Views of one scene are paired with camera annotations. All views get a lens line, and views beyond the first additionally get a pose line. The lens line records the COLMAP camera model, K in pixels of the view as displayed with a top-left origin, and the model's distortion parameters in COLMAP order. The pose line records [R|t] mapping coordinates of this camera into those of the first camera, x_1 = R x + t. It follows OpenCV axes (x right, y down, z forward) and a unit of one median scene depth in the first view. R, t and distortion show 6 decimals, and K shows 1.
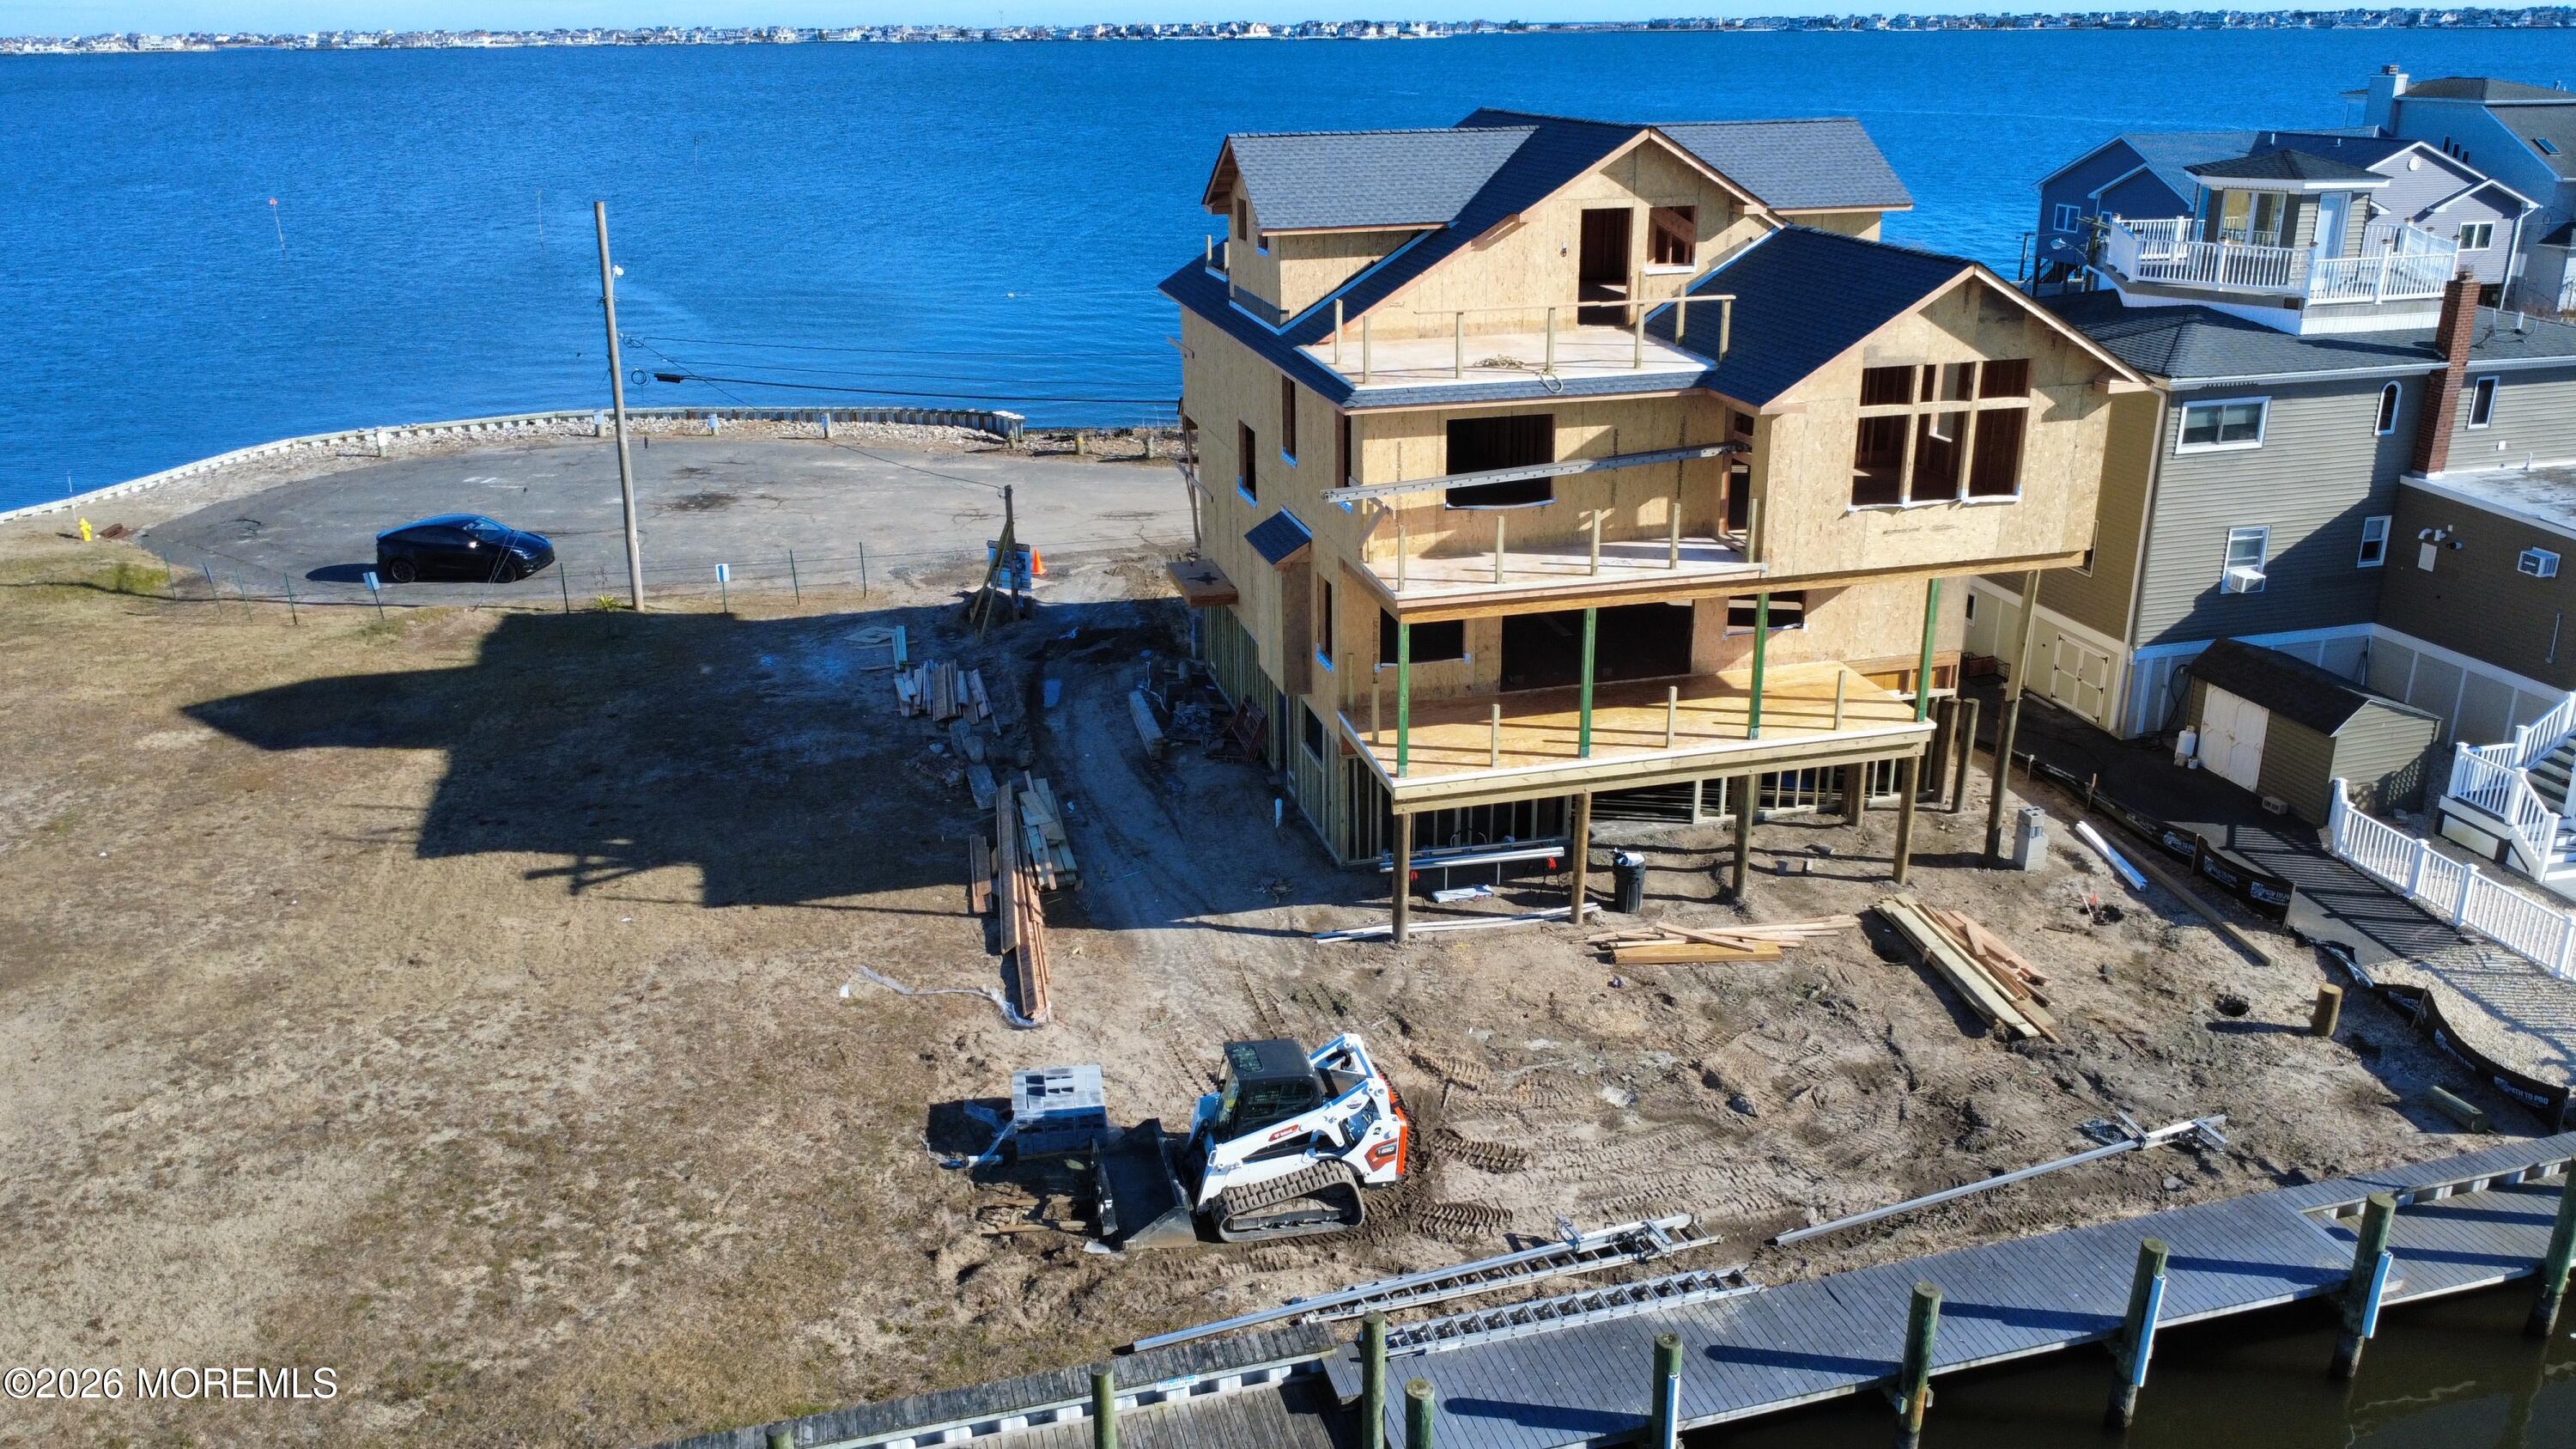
lens RADIAL K [[1925.2, 0, 1297.6], [0, 1925.2, 729.1], [0, 0, 1]] dist [0.002531, -0.005049]
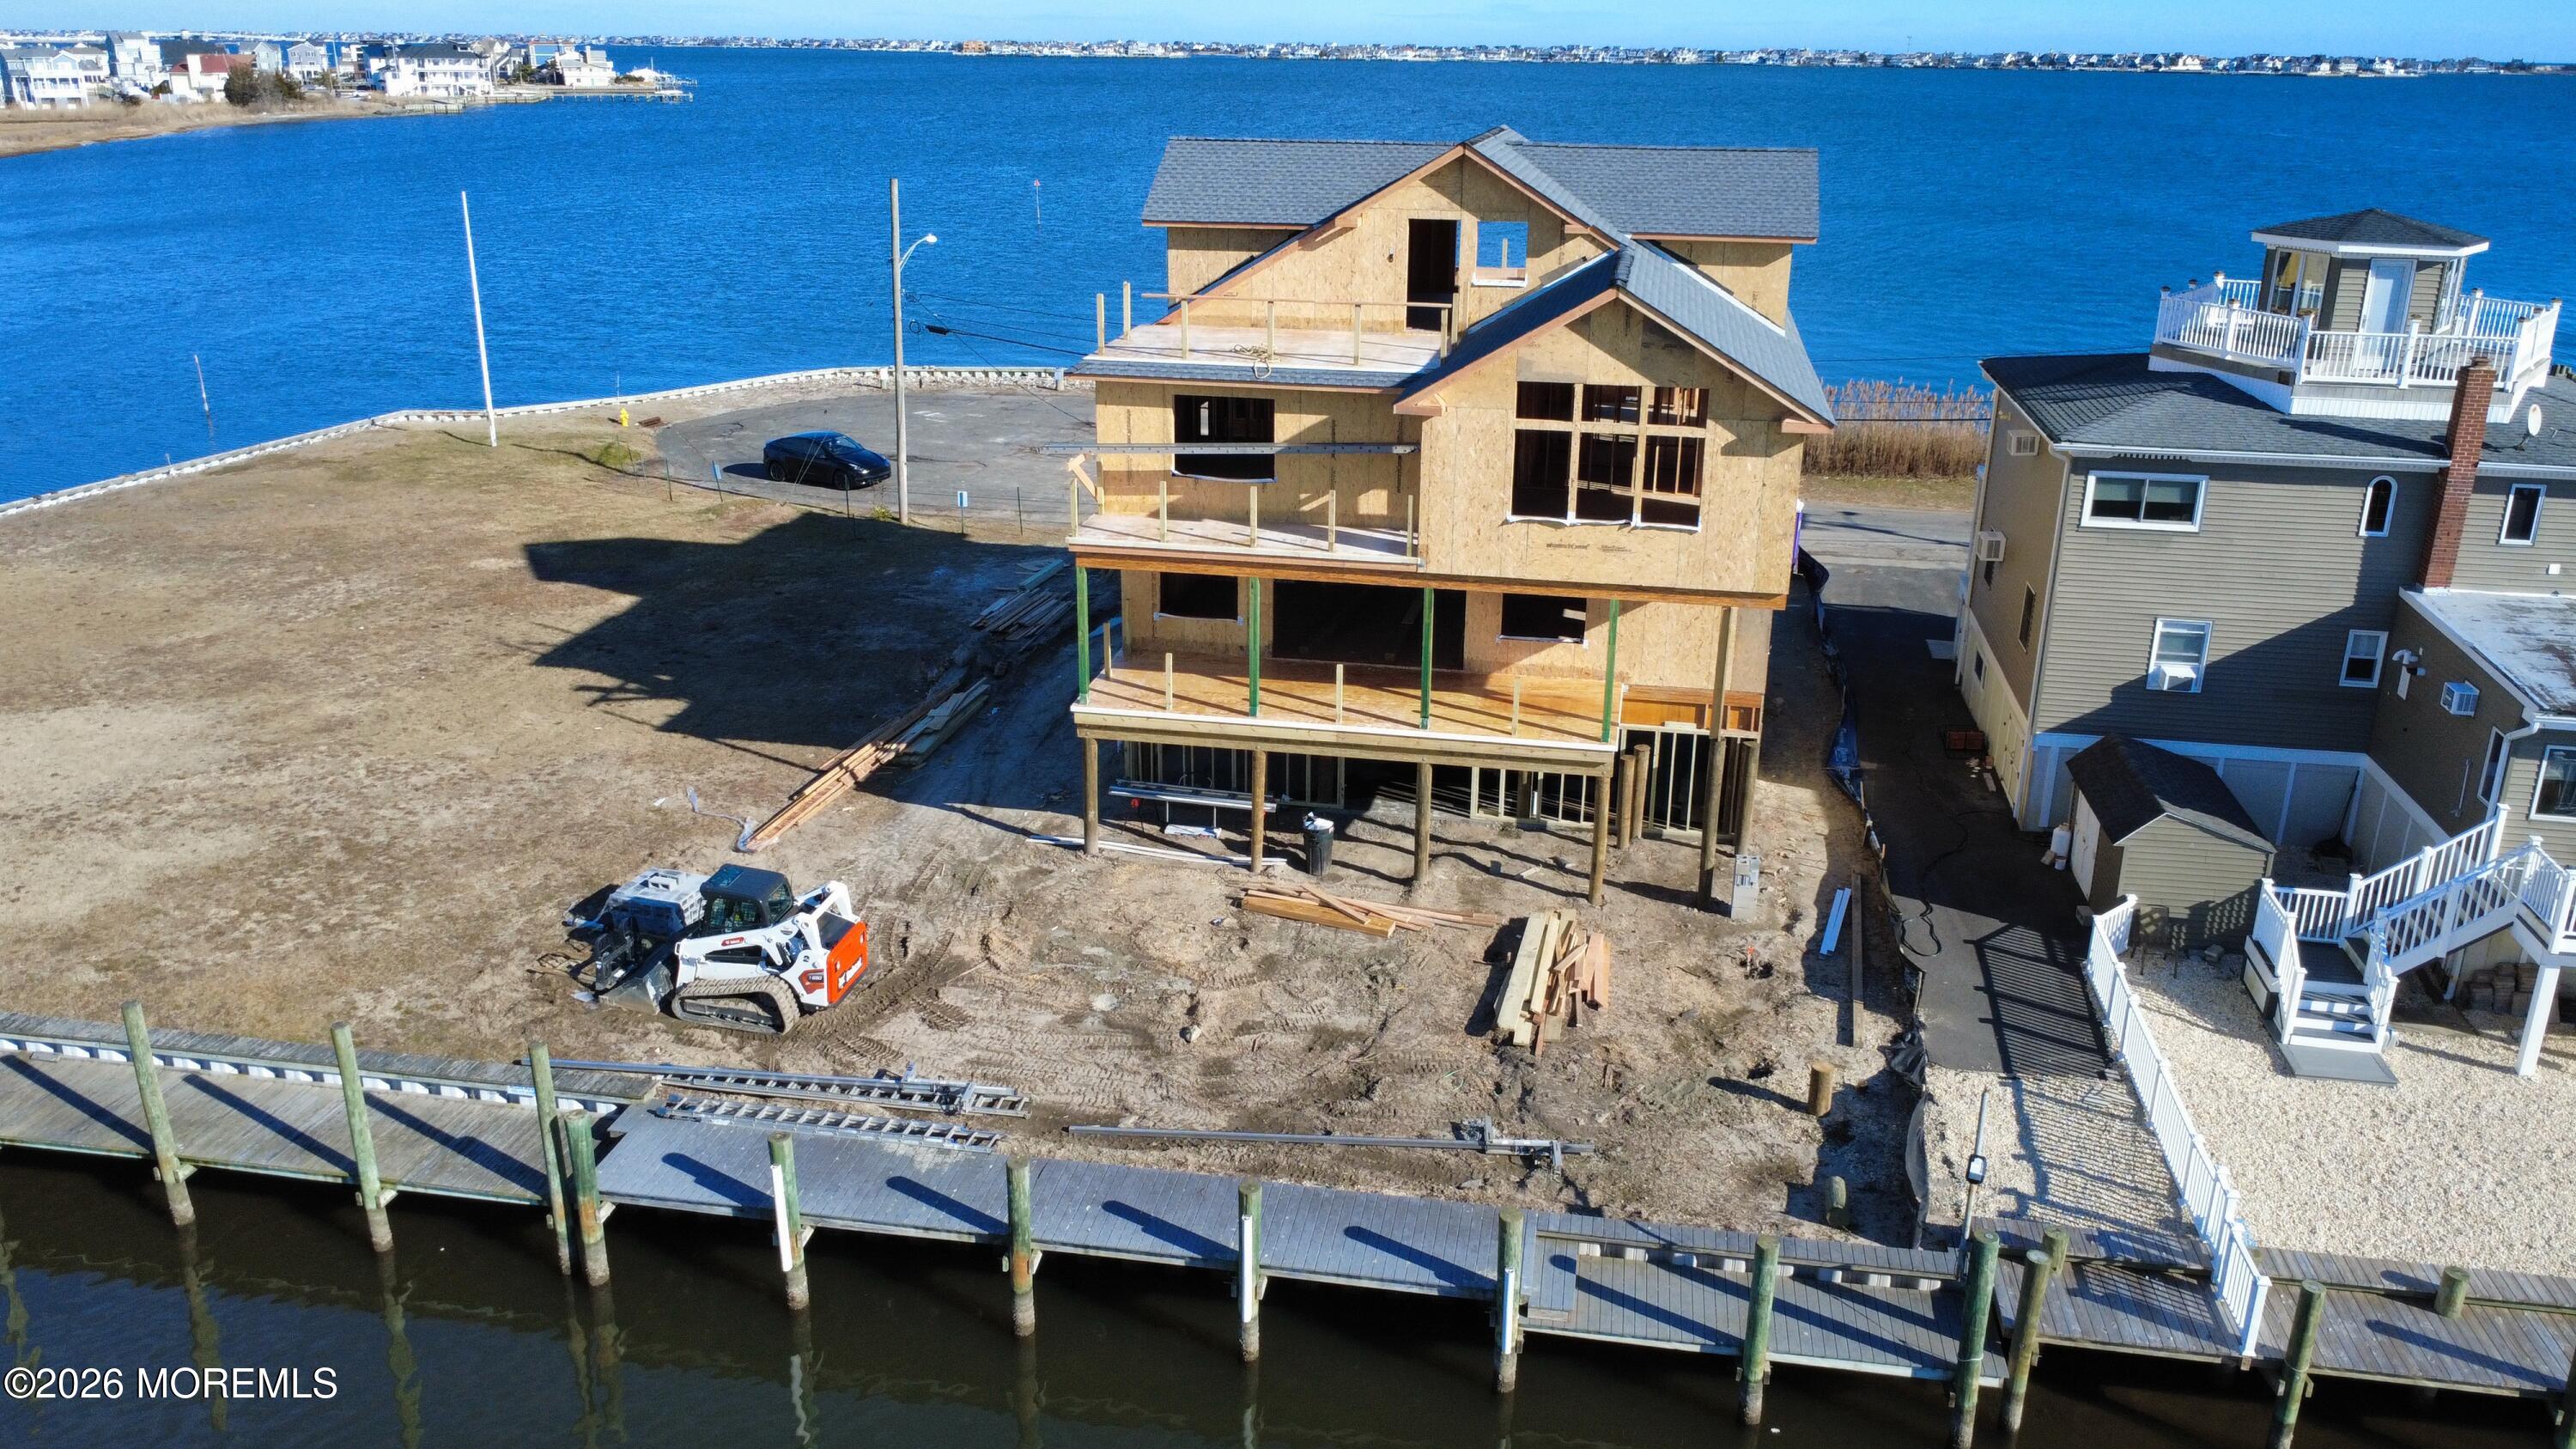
lens RADIAL K [[1925.2, 0, 1297.6], [0, 1925.2, 729.1], [0, 0, 1]] dist [0.002531, -0.005049]
pose [[0.903784, 0.162478, -0.395949, 0.495594], [-0.166563, 0.985731, 0.024304, -0.007255], [0.394248, 0.043984, 0.917951, 0.012087]]
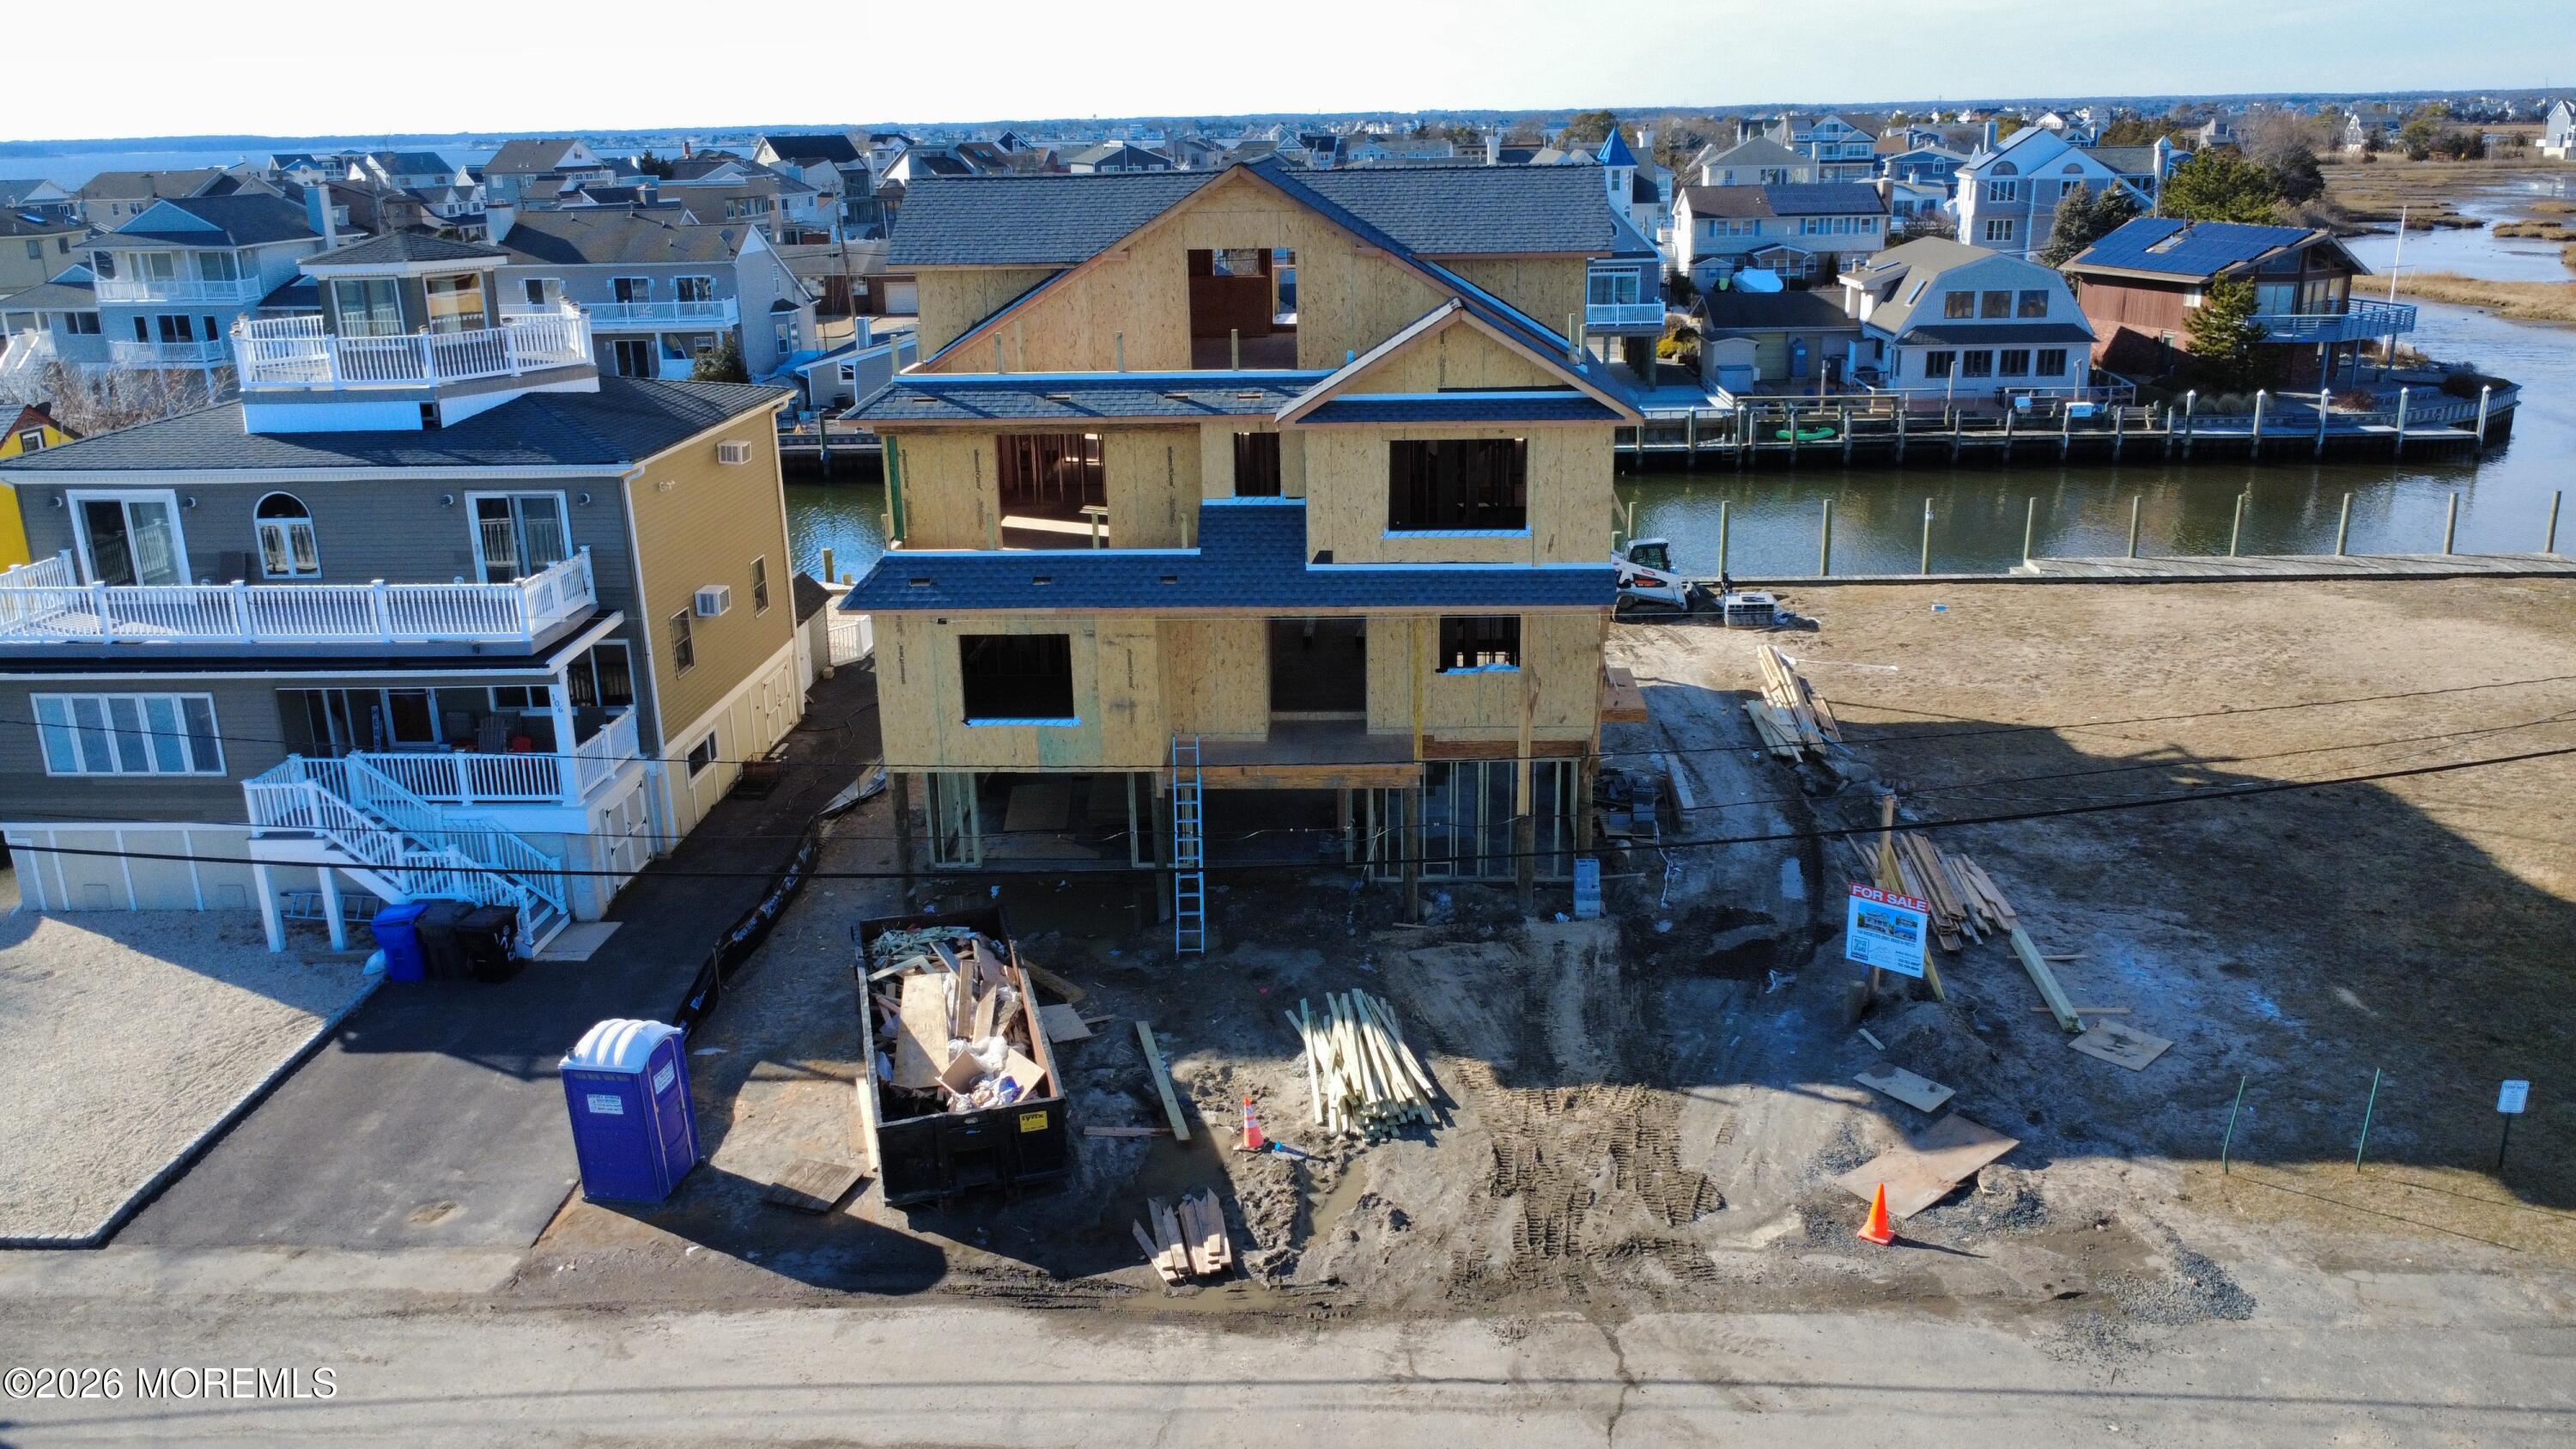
lens RADIAL K [[1925.2, 0, 1297.6], [0, 1925.2, 729.1], [0, 0, 1]] dist [0.002531, -0.005049]
pose [[-0.953990, -0.062829, 0.293183, -0.186104], [0.130532, 0.793255, 0.594734, -0.649442], [-0.269935, 0.605640, -0.748556, 1.850721]]
